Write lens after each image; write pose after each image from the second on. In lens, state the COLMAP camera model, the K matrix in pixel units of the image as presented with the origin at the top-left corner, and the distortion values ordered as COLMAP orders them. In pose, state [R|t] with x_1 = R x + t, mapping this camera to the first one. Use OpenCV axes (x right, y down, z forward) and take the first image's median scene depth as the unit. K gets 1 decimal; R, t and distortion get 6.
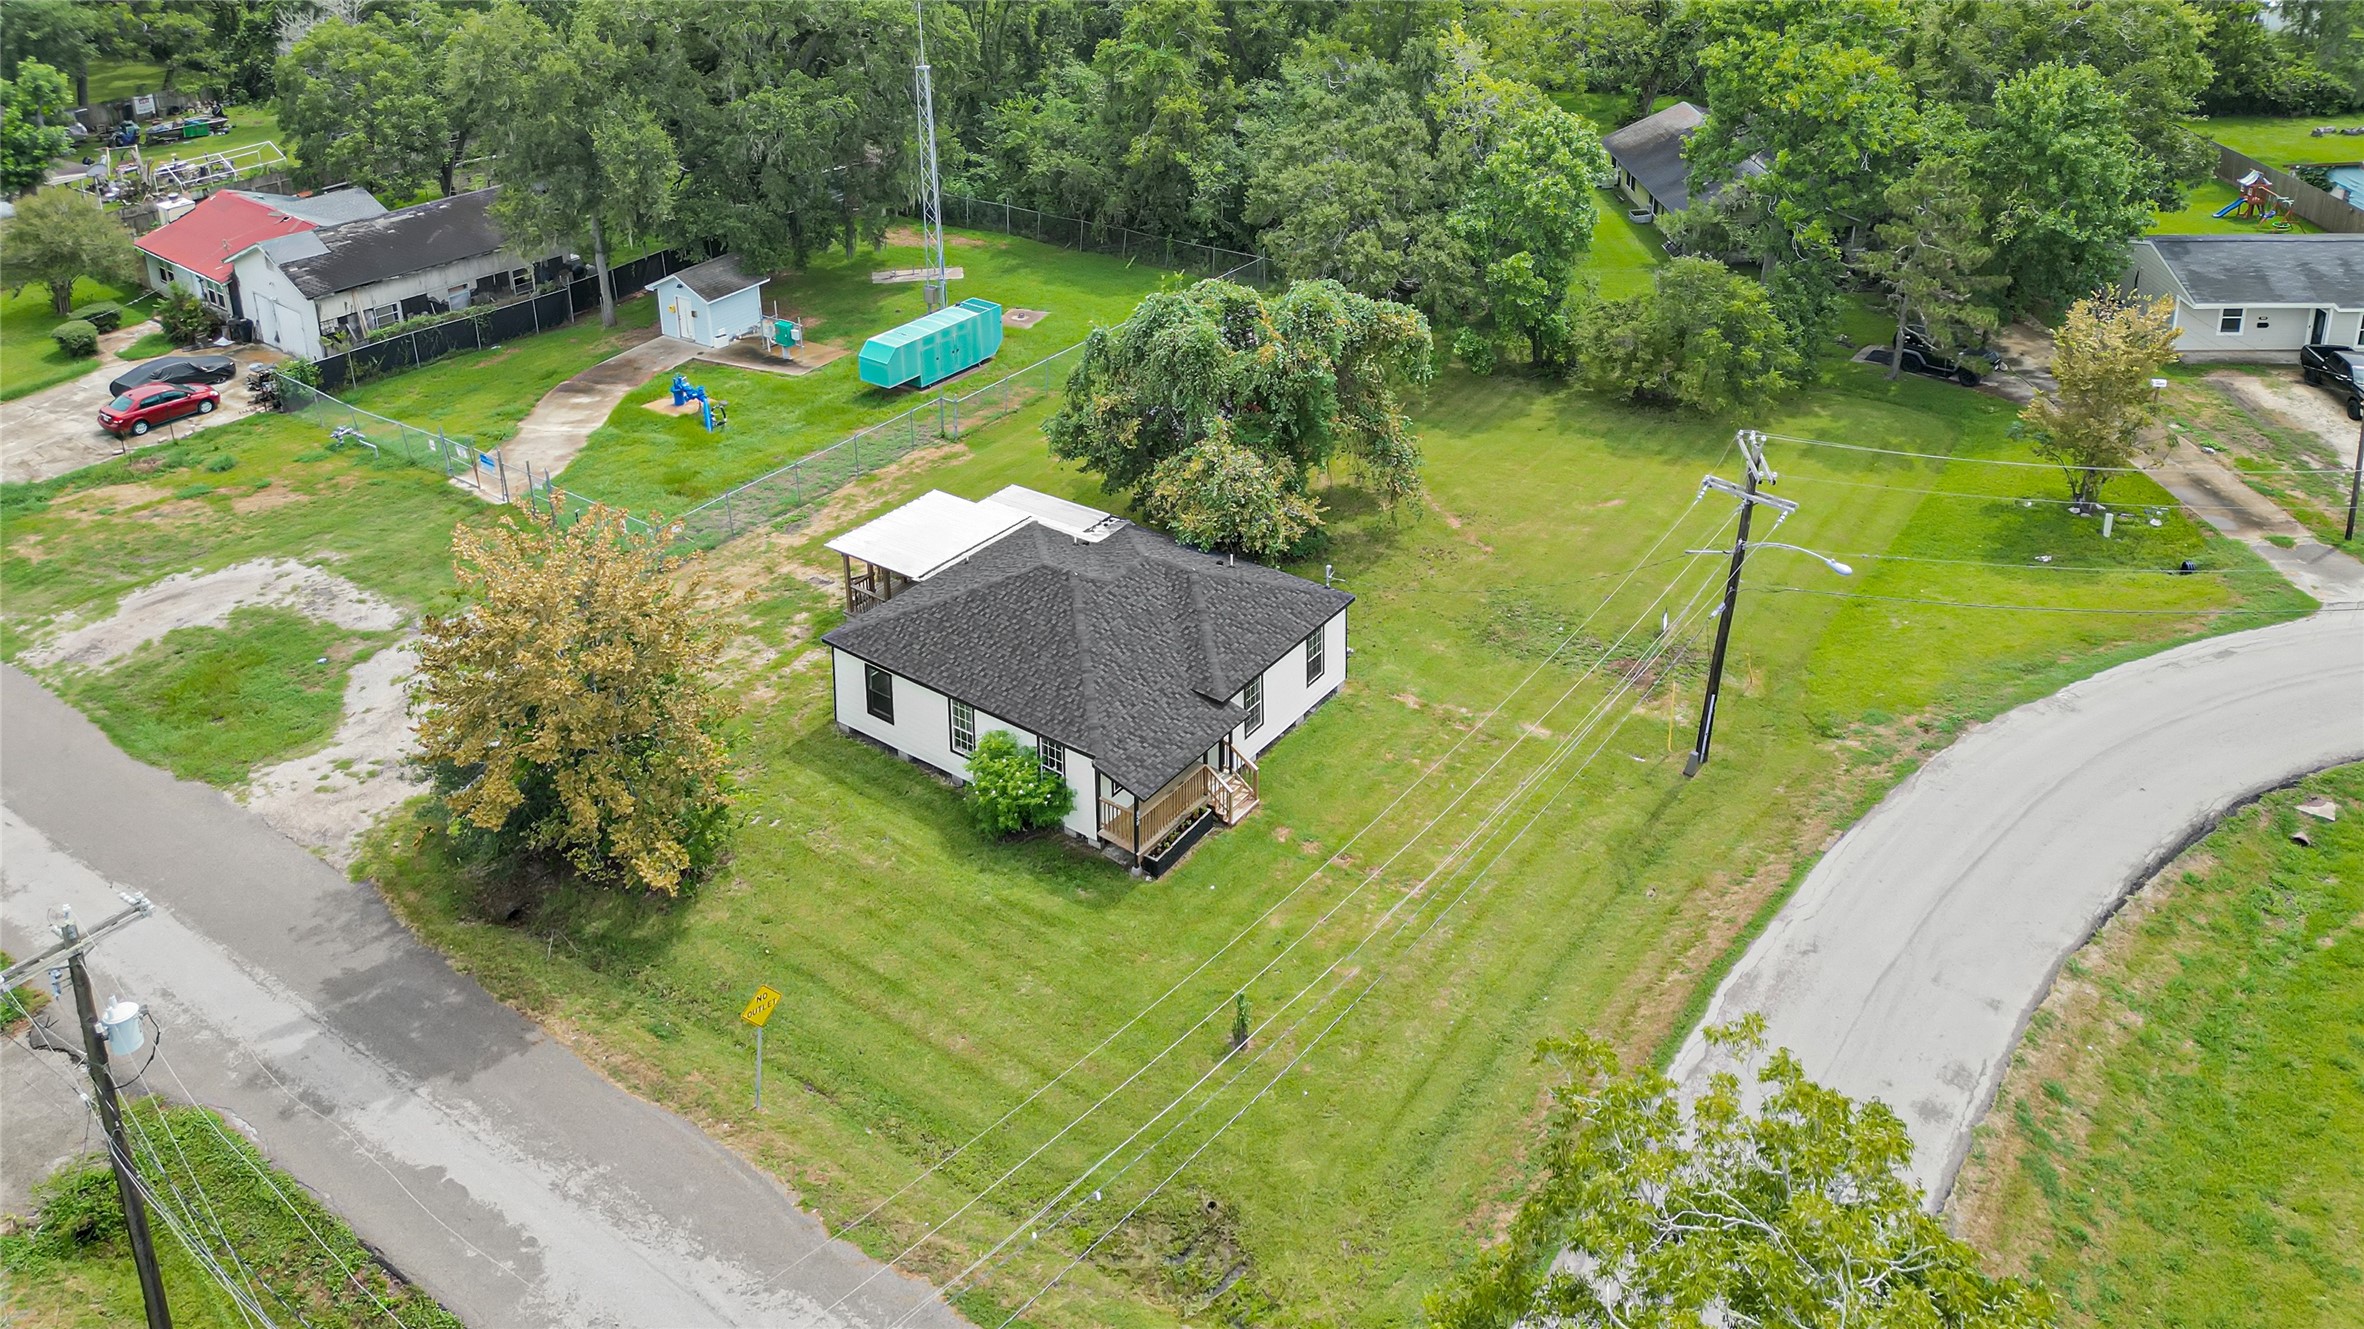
lens RADIAL K [[1594.0, 0, 1190.4], [0, 1594.0, 659.2], [0, 0, 1]] dist [0.036675, -0.010284]
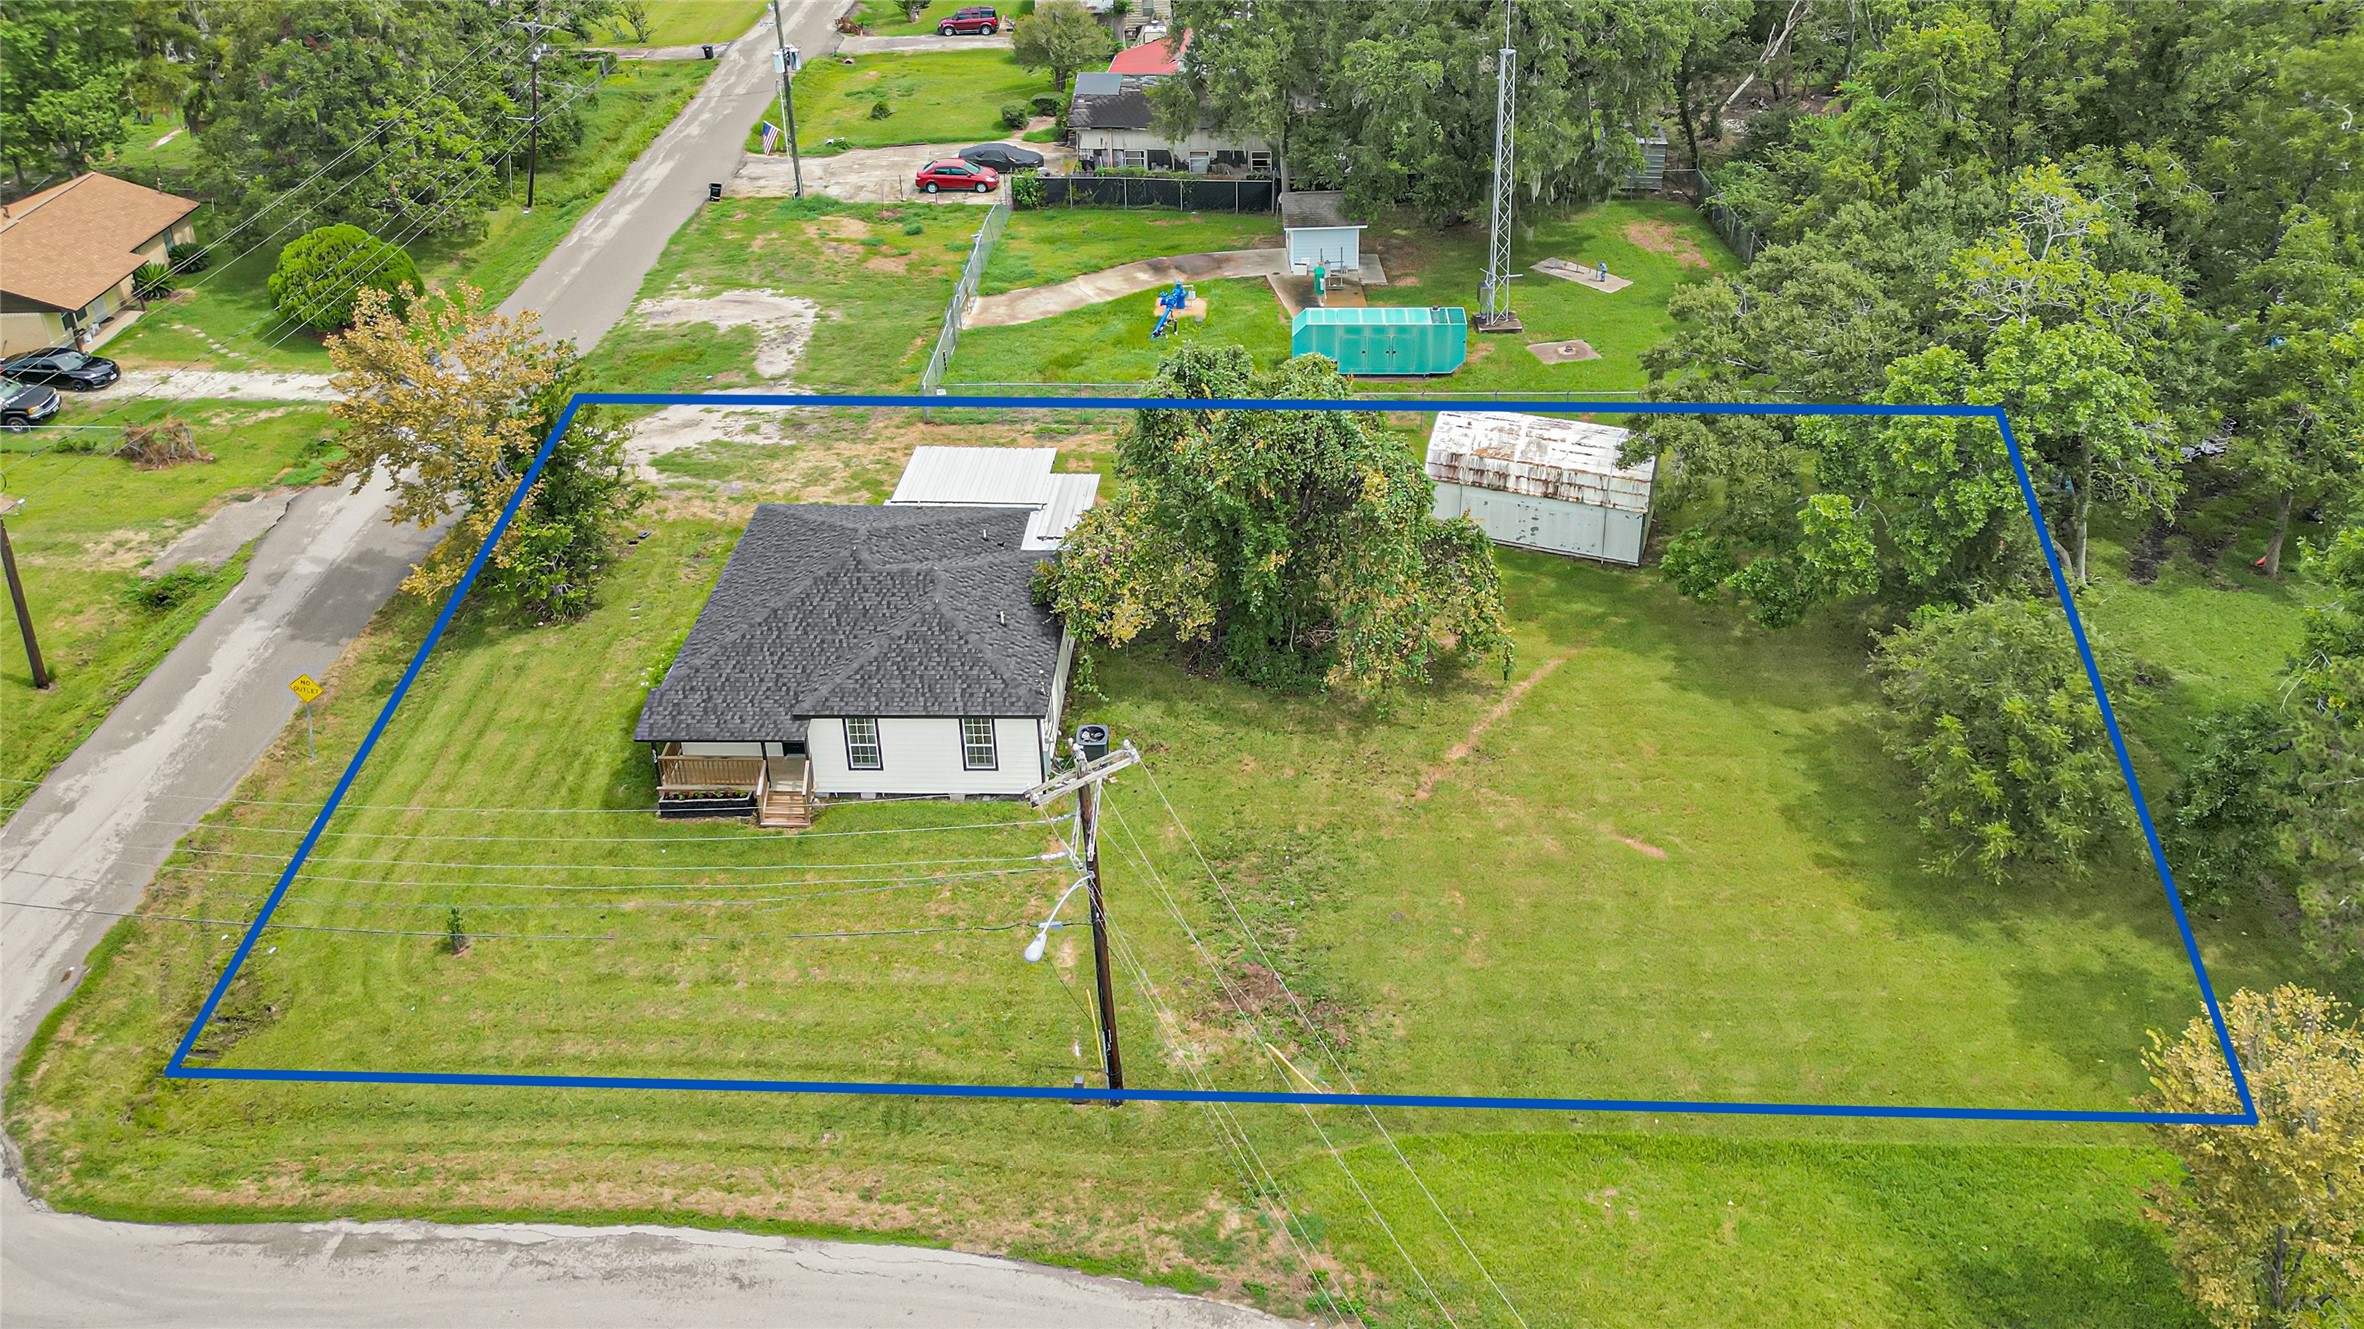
lens RADIAL K [[1594.0, 0, 1195.4], [0, 1594.0, 661.3], [0, 0, 1]] dist [0.036675, -0.010284]
pose [[0.559205, 0.482260, -0.674326, 0.521946], [-0.431361, 0.863873, 0.260099, -0.236621], [0.707967, 0.145430, 0.691110, 0.302538]]
